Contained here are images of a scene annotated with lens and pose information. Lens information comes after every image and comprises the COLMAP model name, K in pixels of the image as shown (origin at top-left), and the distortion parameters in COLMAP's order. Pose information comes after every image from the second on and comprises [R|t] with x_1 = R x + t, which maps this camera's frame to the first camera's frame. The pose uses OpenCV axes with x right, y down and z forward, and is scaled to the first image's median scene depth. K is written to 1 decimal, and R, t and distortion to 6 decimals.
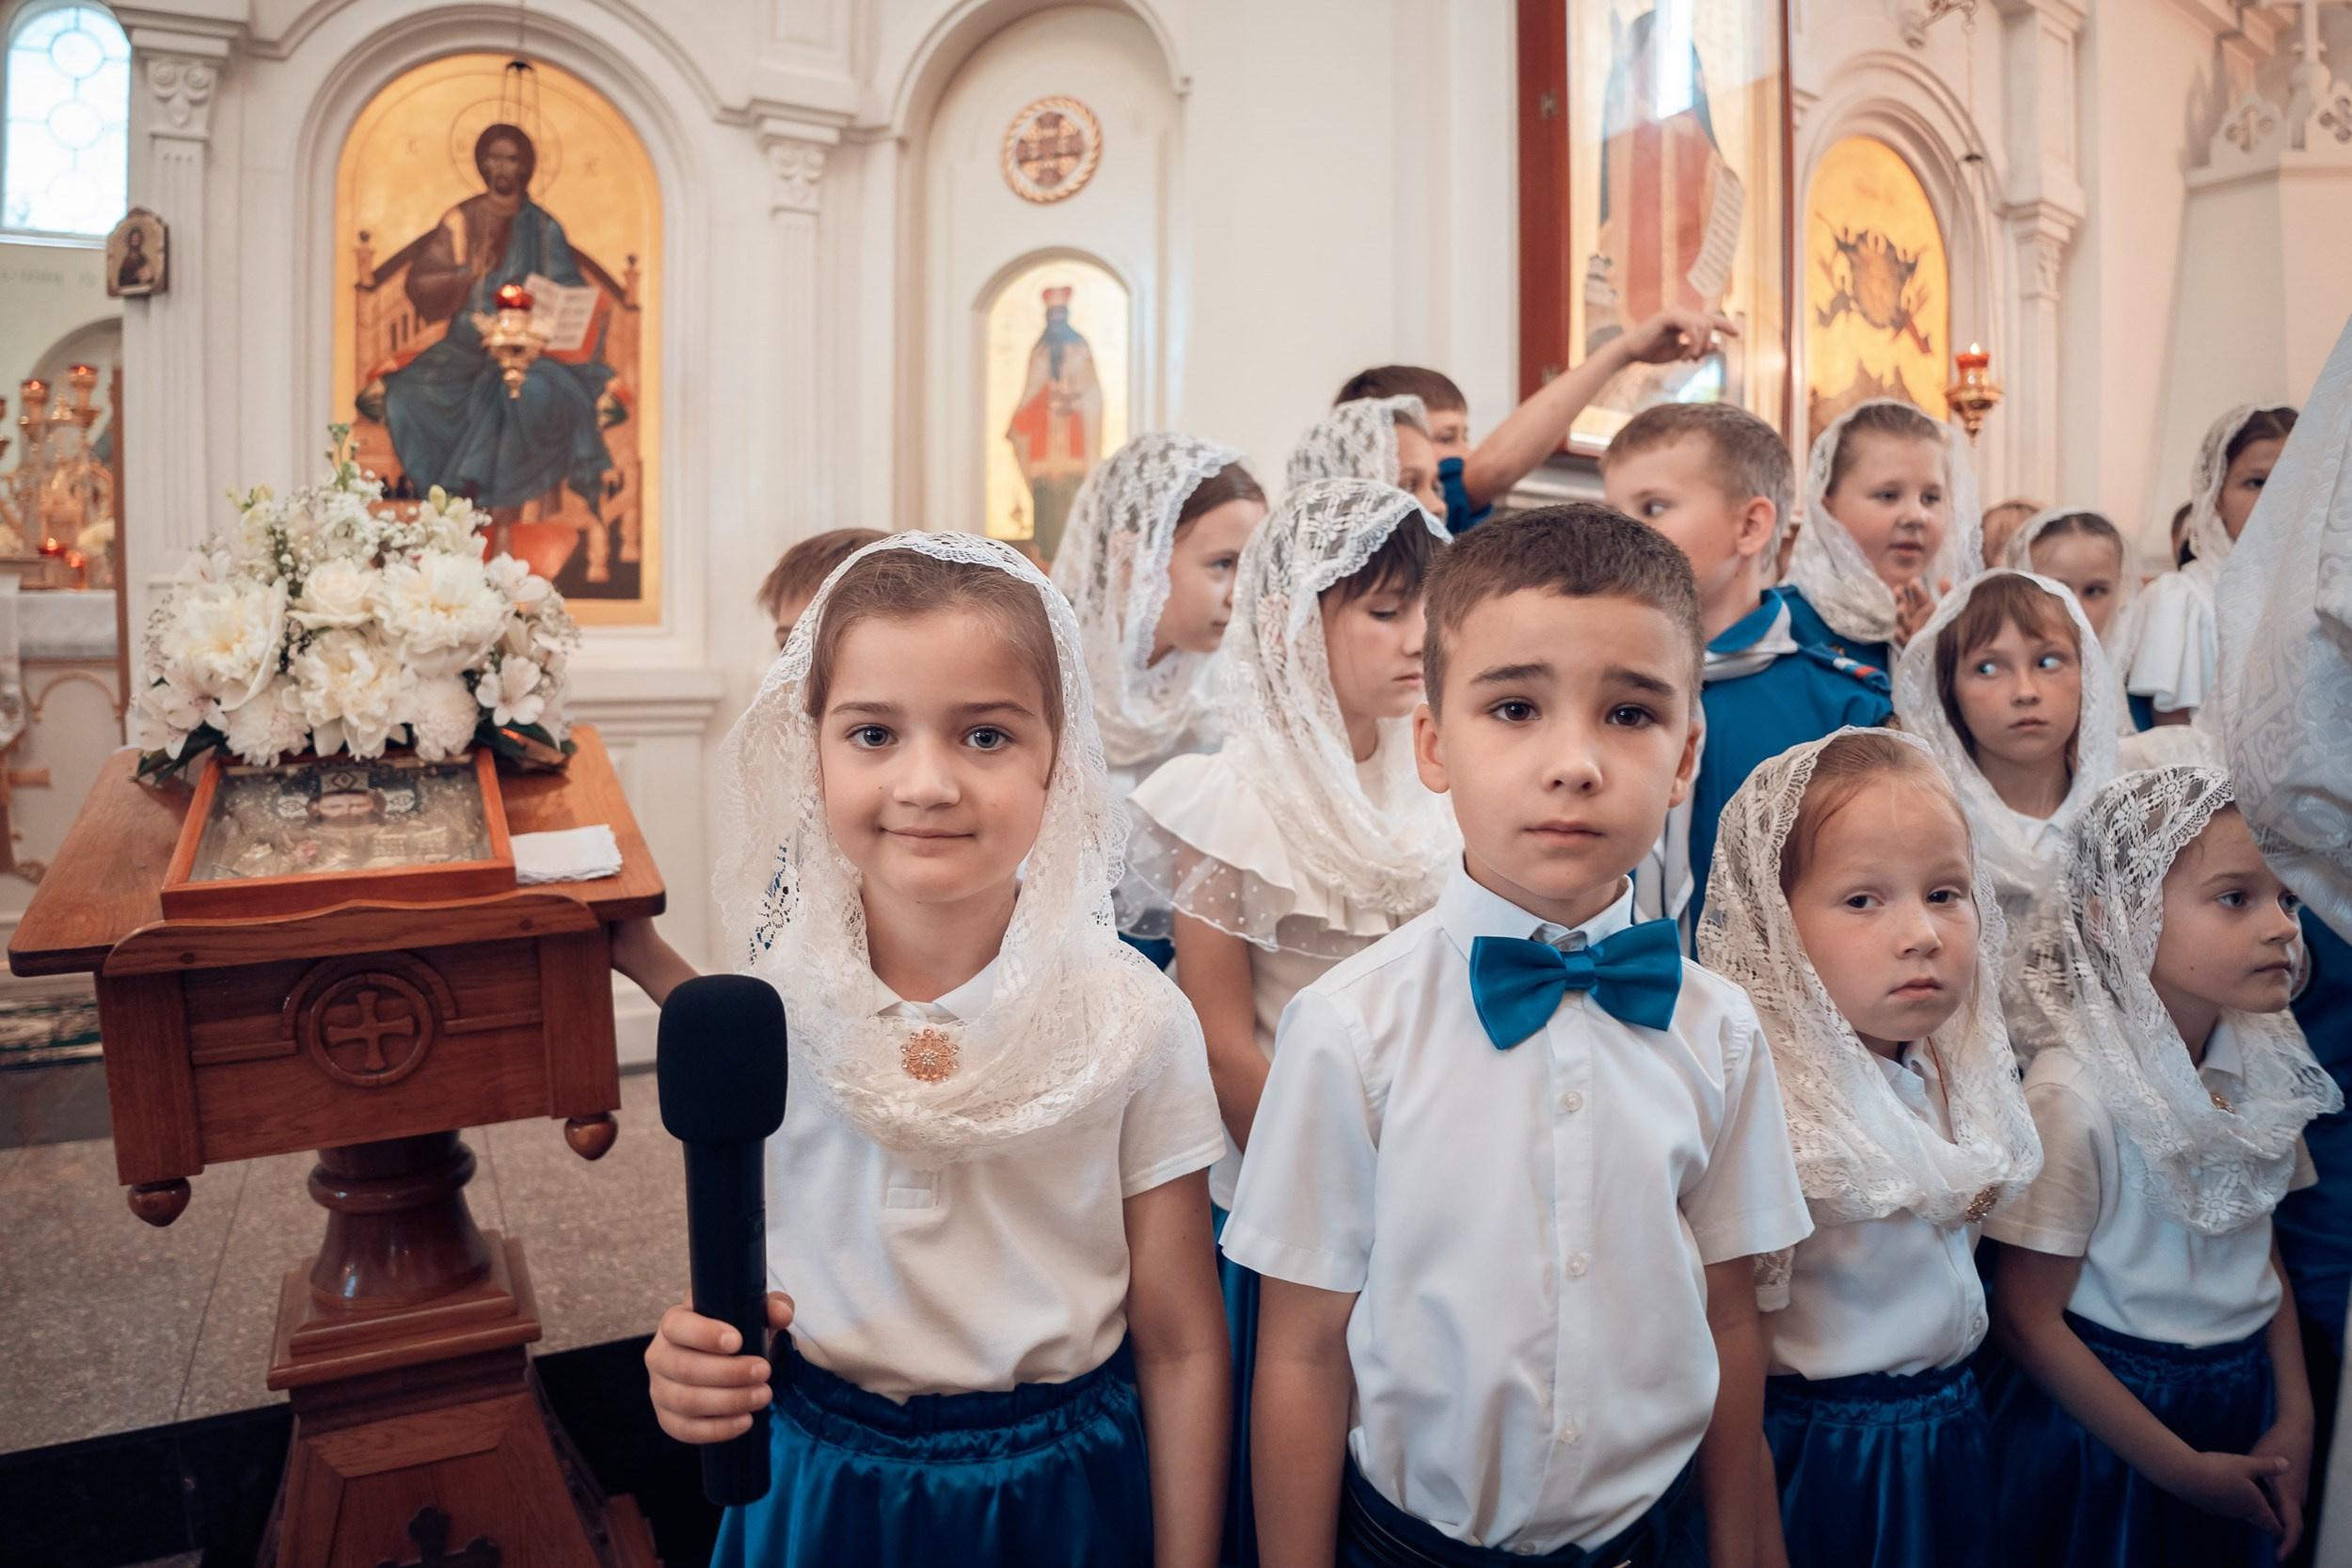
lens RADIAL K [[1448.5, 0, 1220.4], [0, 1448.5, 786.2], [0, 0, 1]] dist [-0.153191, 0.043314]
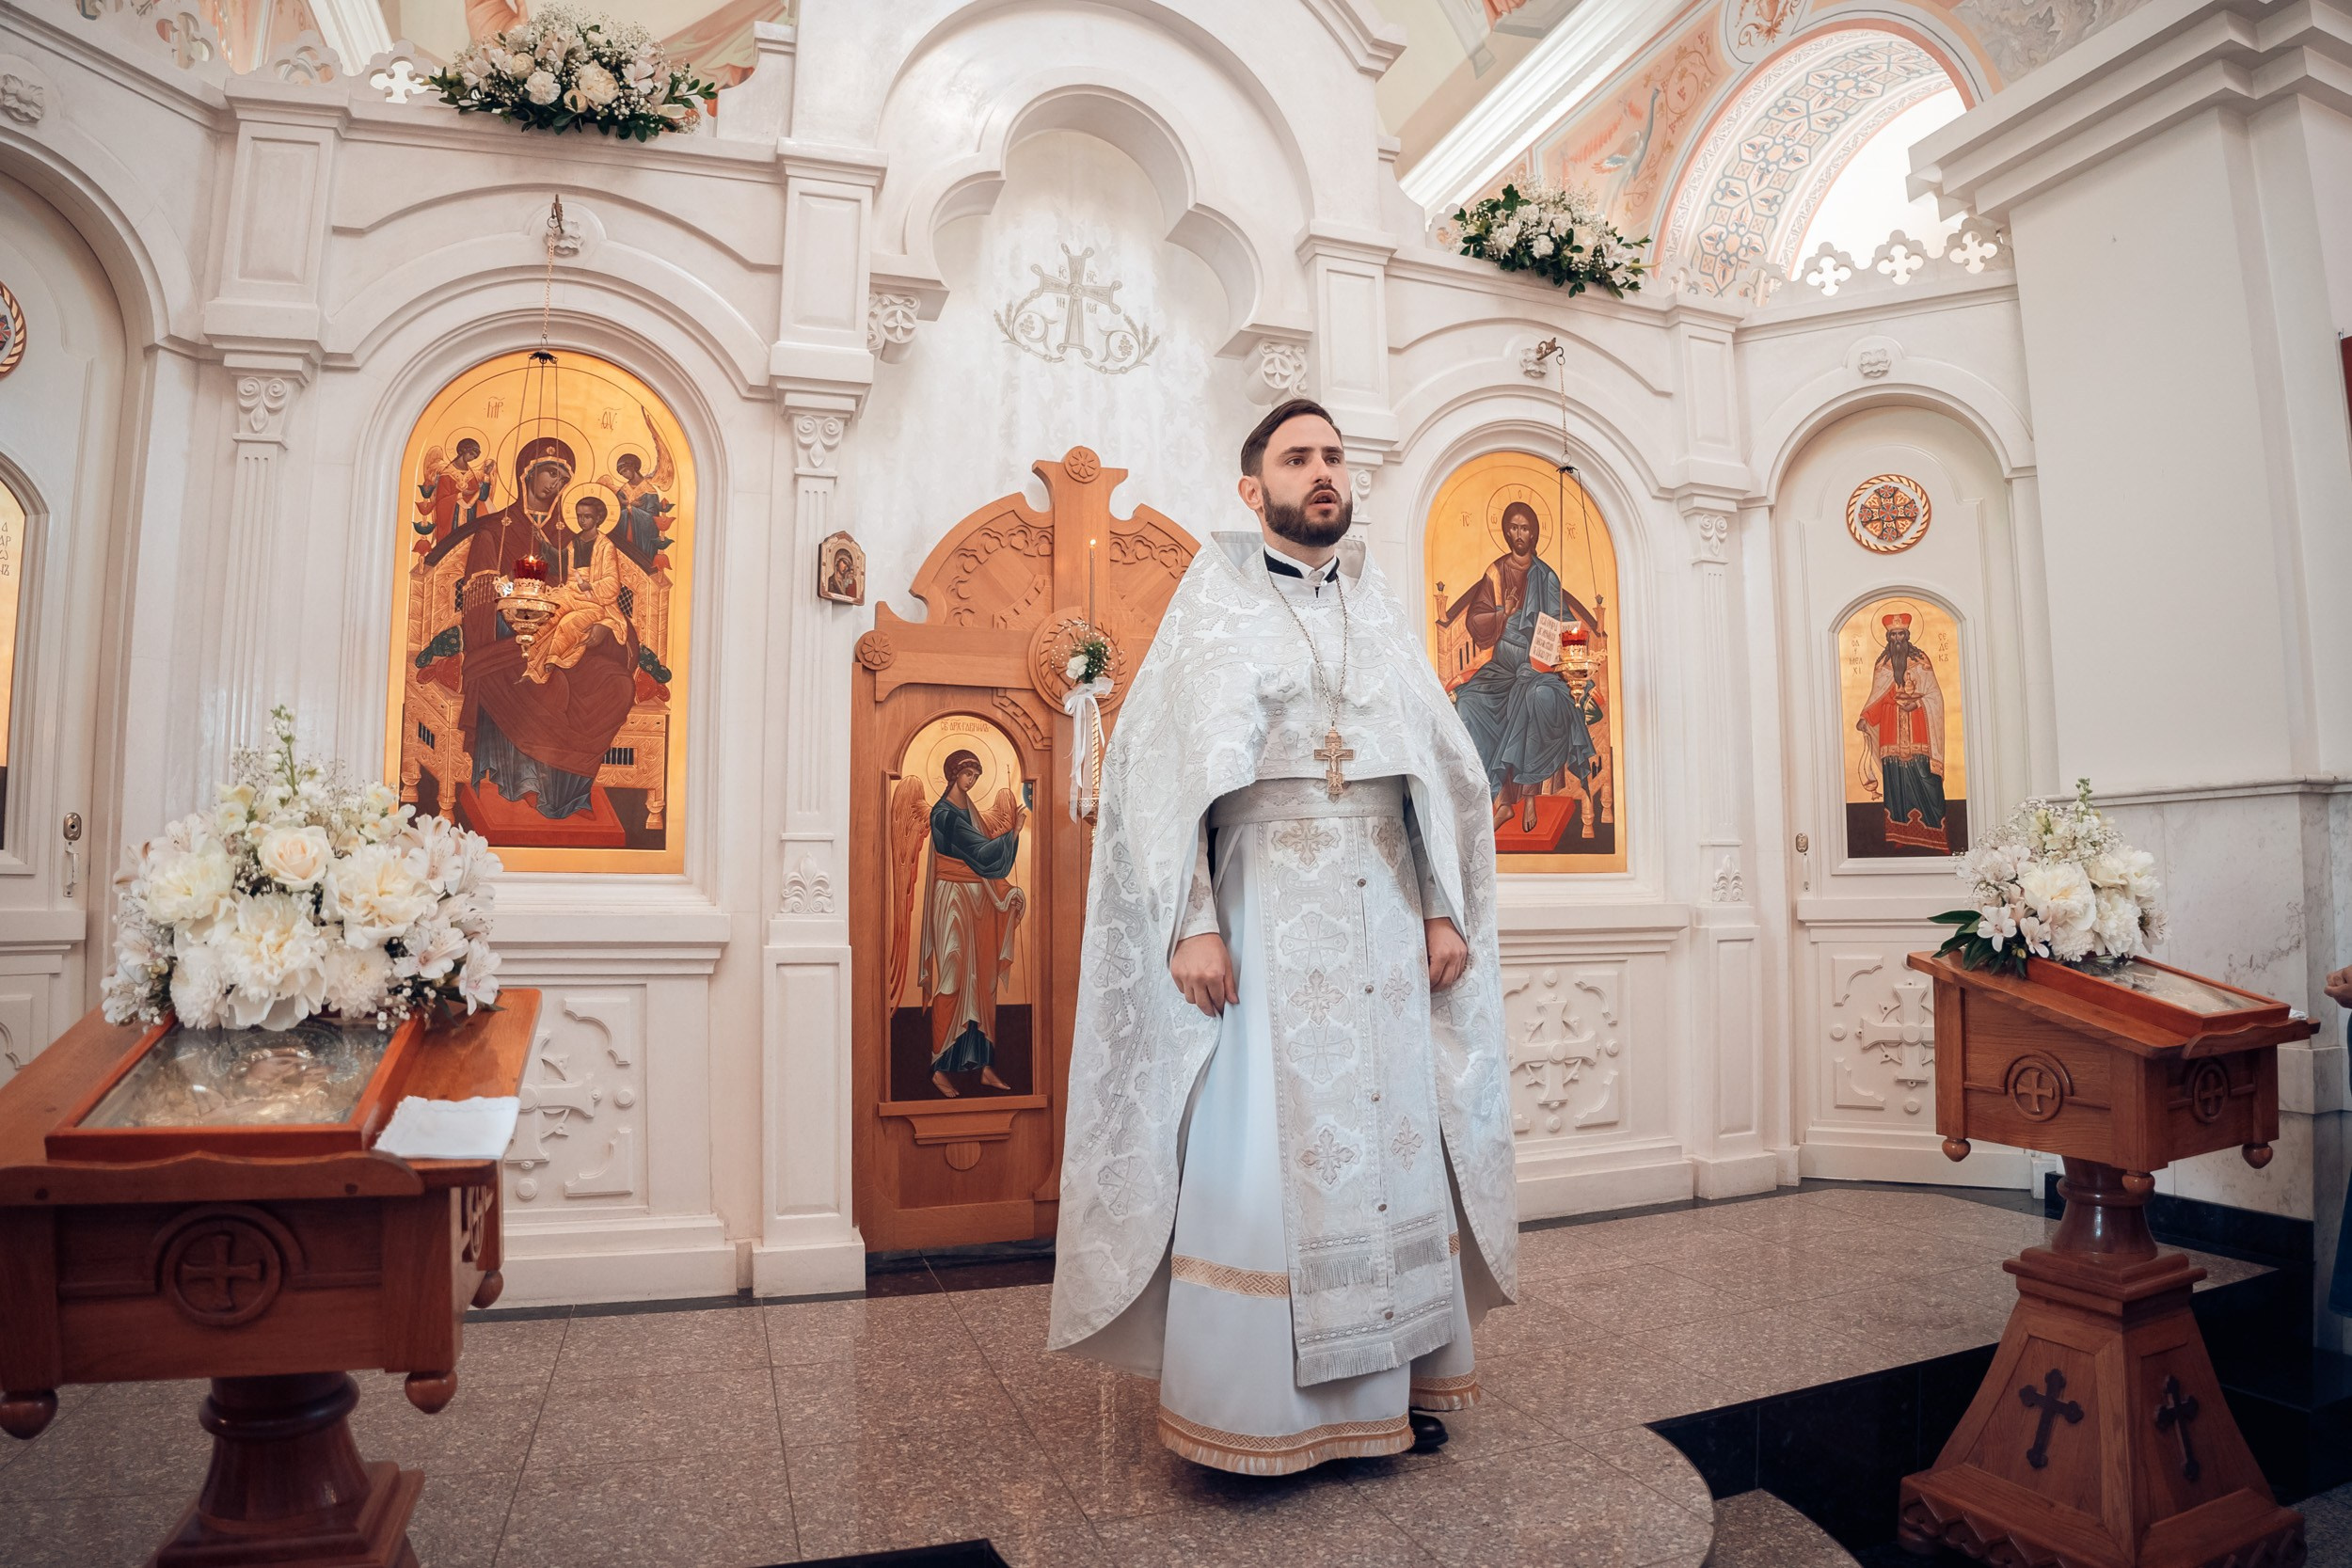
lens RADIAL K [[1448.5, 0, 1158.3], [0, 1448.5, 744.3], [0, 0, 1]] dist [-0.153191, 0.043314]
pose [[0.980631, -0.020917, -0.194743, -0.578151], [-0.014634, 0.983677, -0.179347, 0.014699], [0.195315, 0.178723, 0.964318, -0.401449]]
